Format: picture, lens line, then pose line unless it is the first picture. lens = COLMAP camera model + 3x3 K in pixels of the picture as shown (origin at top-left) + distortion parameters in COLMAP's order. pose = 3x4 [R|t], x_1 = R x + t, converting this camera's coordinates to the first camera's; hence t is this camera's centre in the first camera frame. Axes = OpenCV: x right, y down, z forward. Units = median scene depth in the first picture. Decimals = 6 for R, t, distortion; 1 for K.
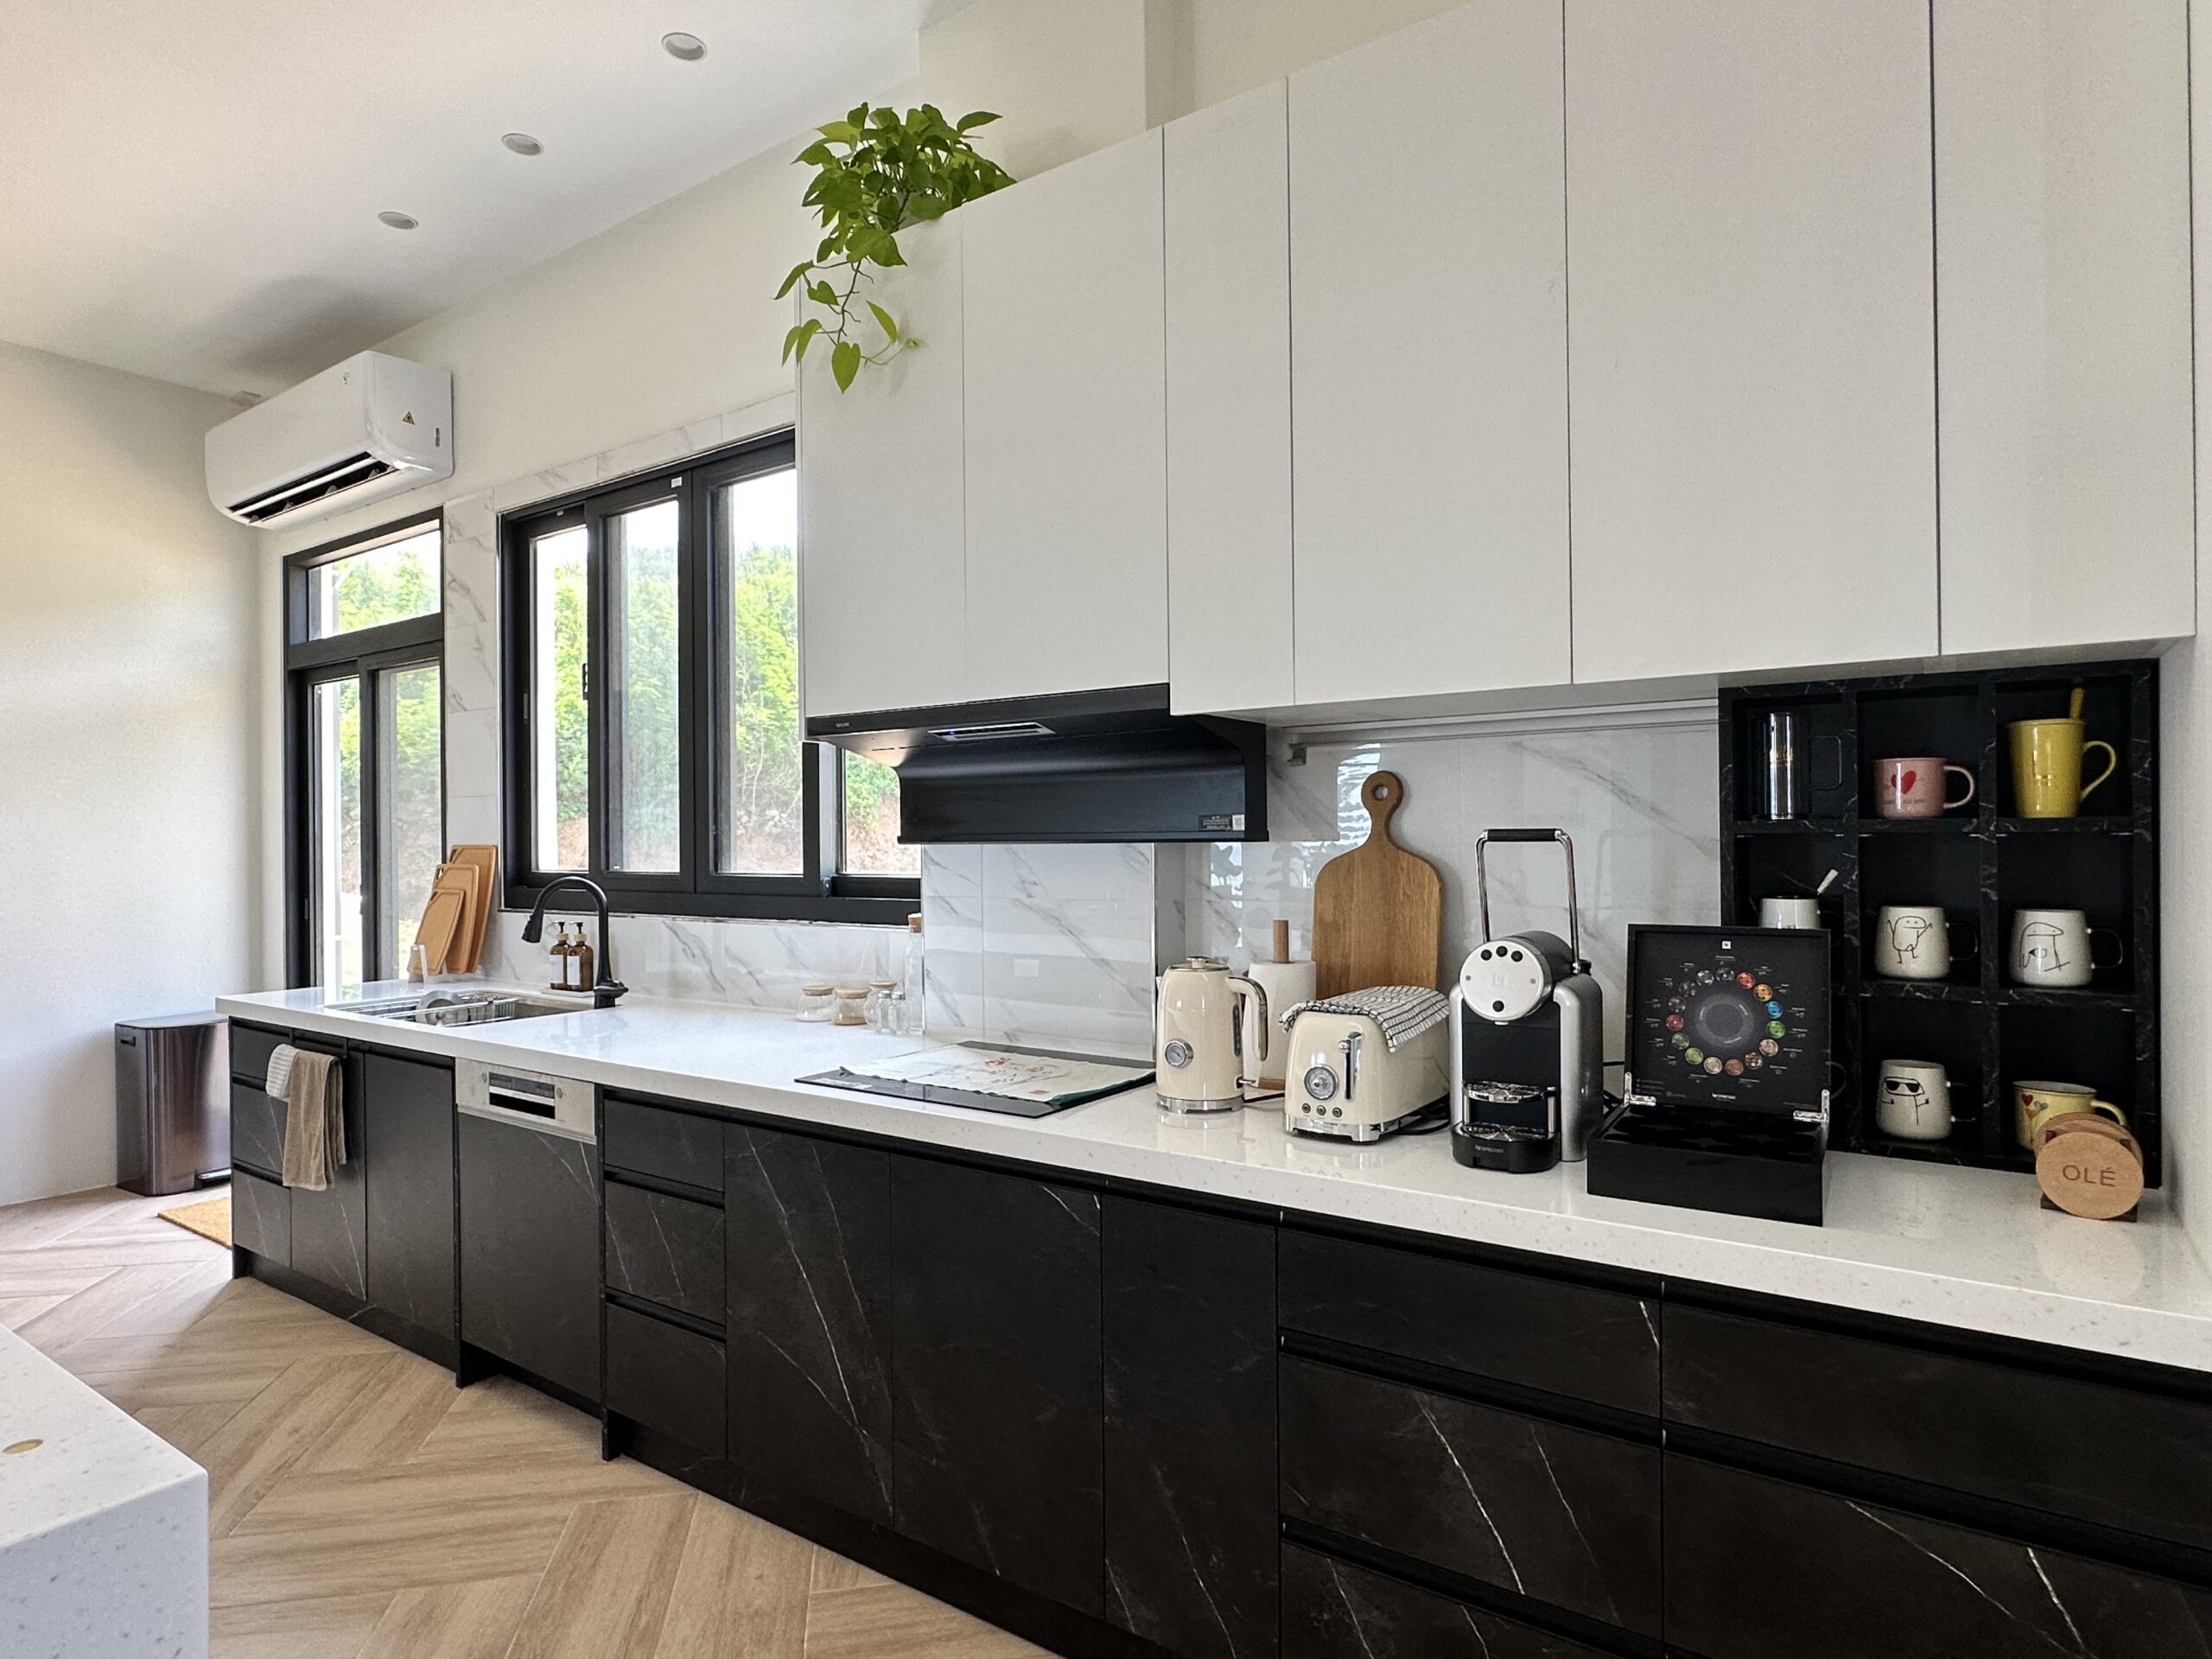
lens RADIAL K [[1231.5, 0, 1104.9], [0, 1231.5, 837.8], [0, 0, 1]] dist [-0.000940, -0.000113]
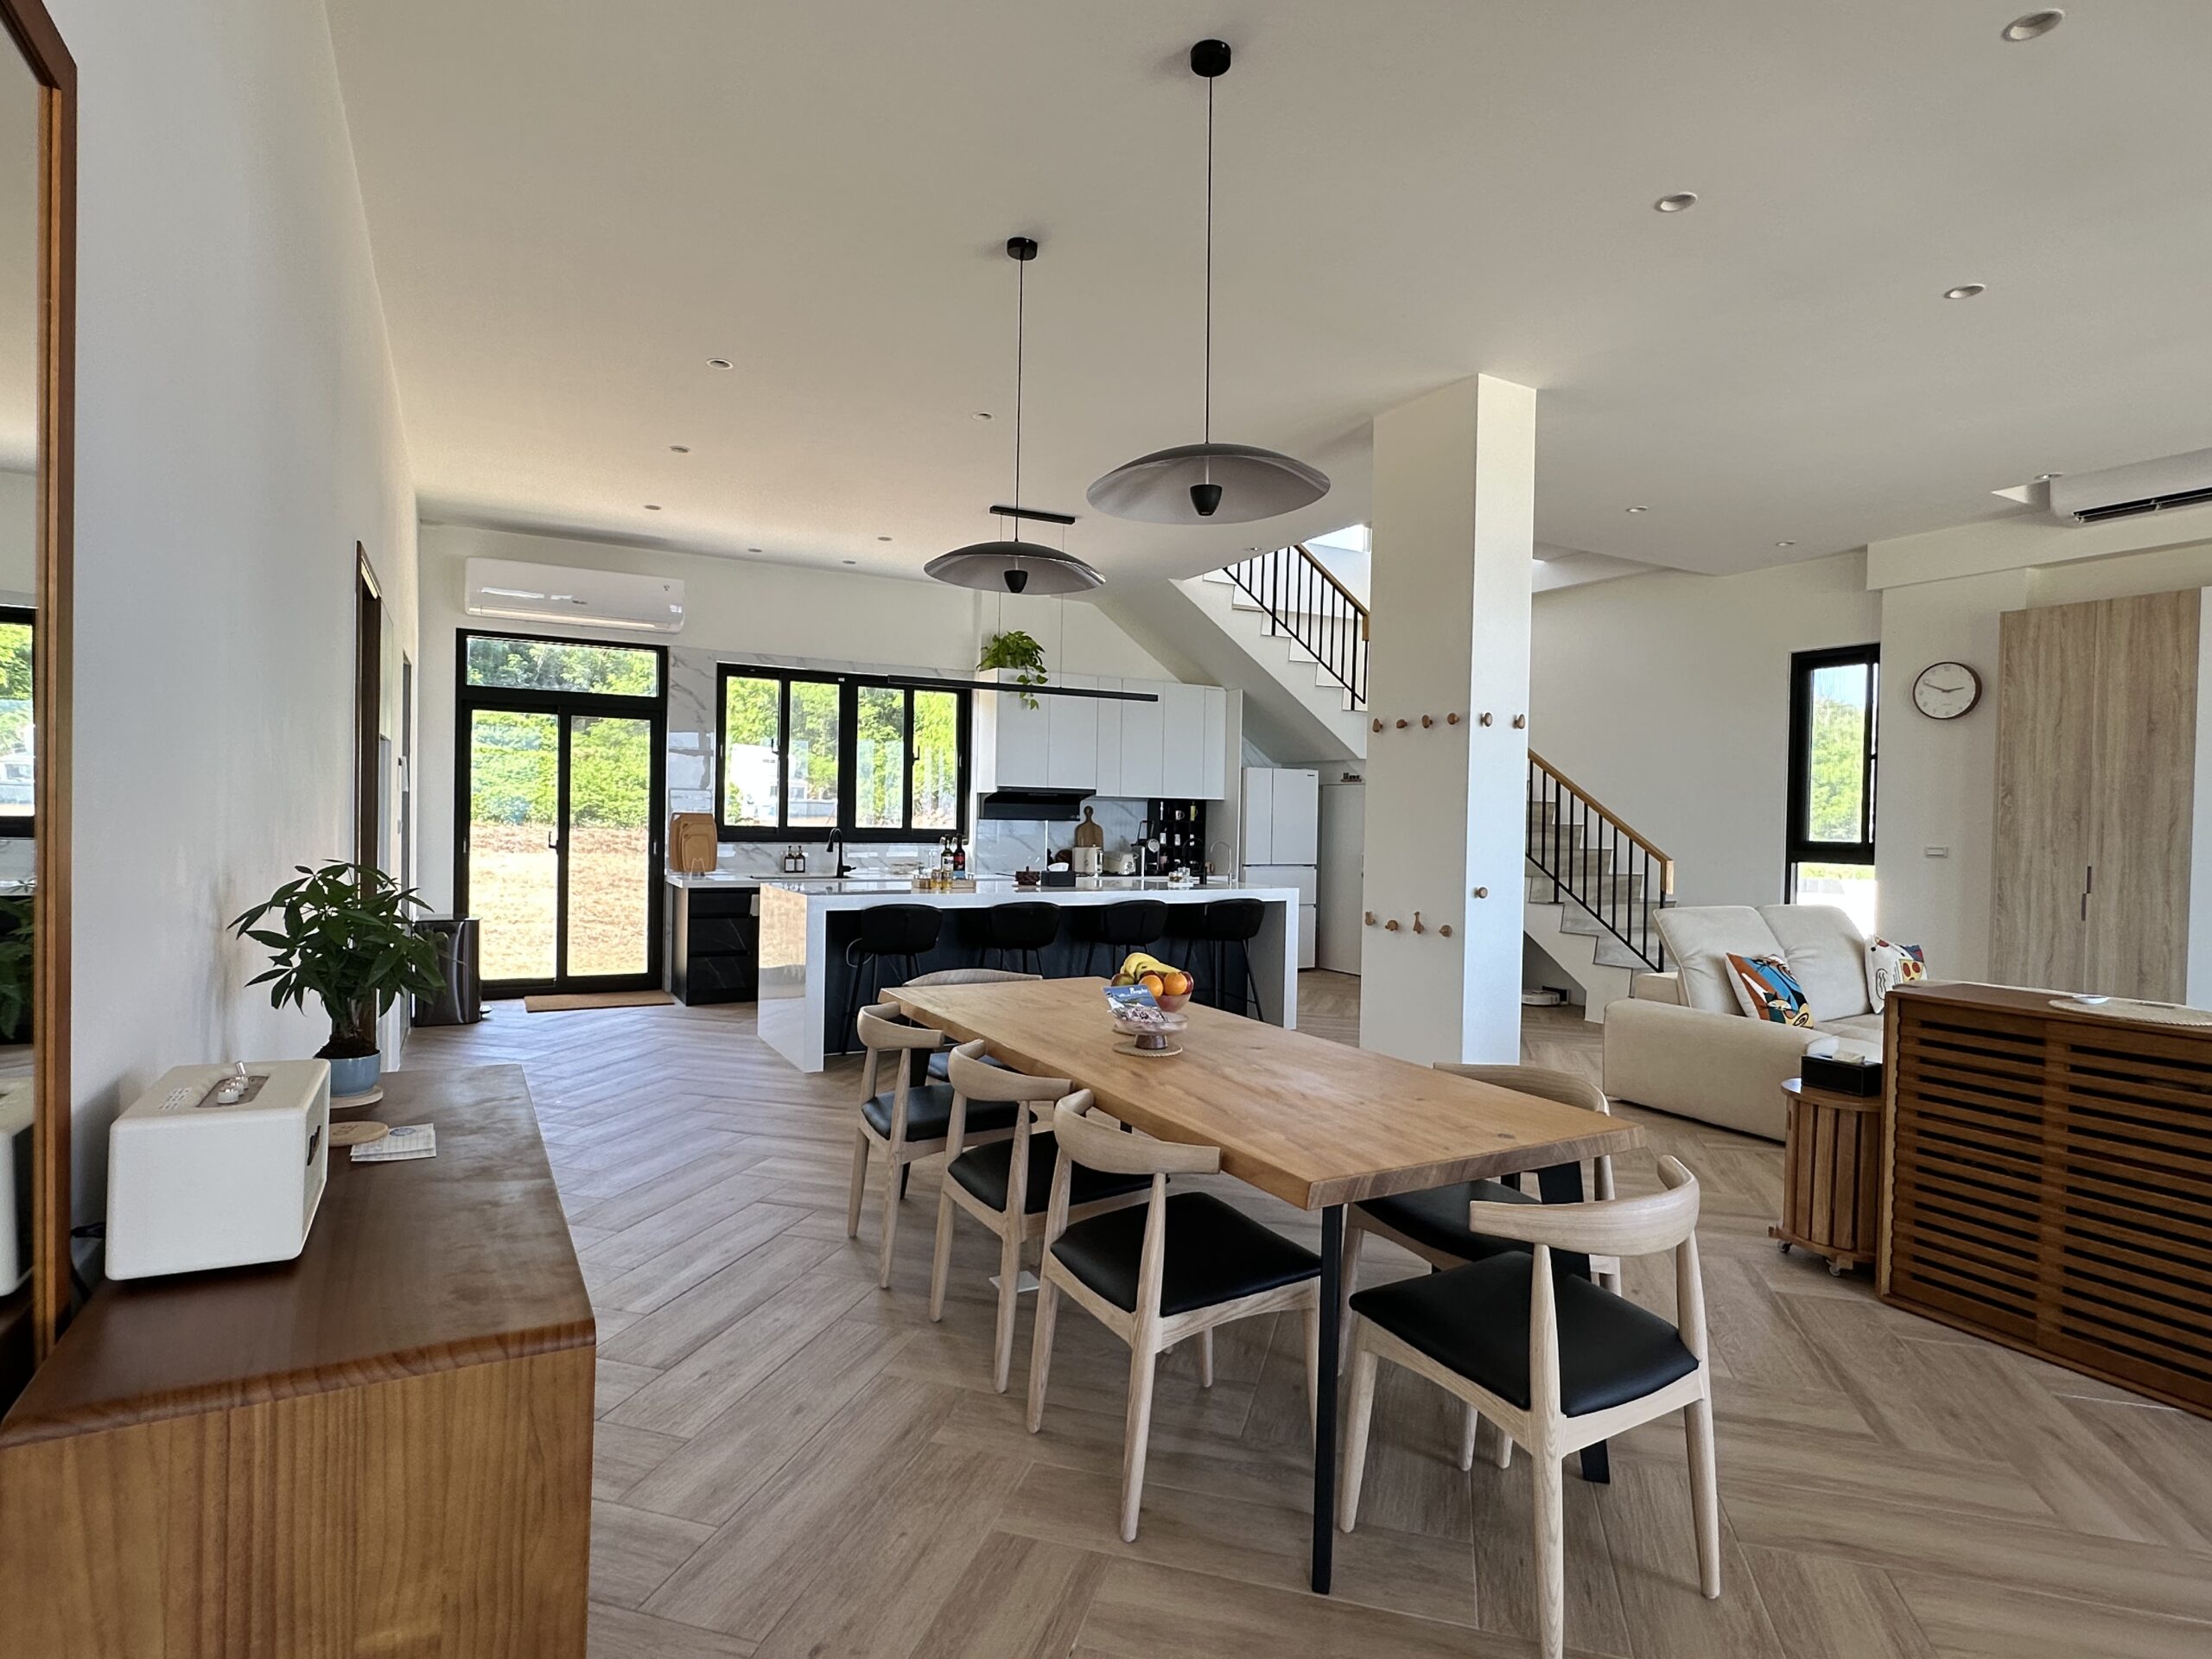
lens RADIAL K [[1158.3, 0, 1104.5], [0, 1158.3, 830.7], [0, 0, 1]] dist [0.000190, 0.000009]
pose [[0.431145, 0.006082, 0.902262, -3.659936], [-0.027688, 0.999596, 0.006493, 0.006074], [-0.901858, -0.027782, 0.431139, -0.928247]]
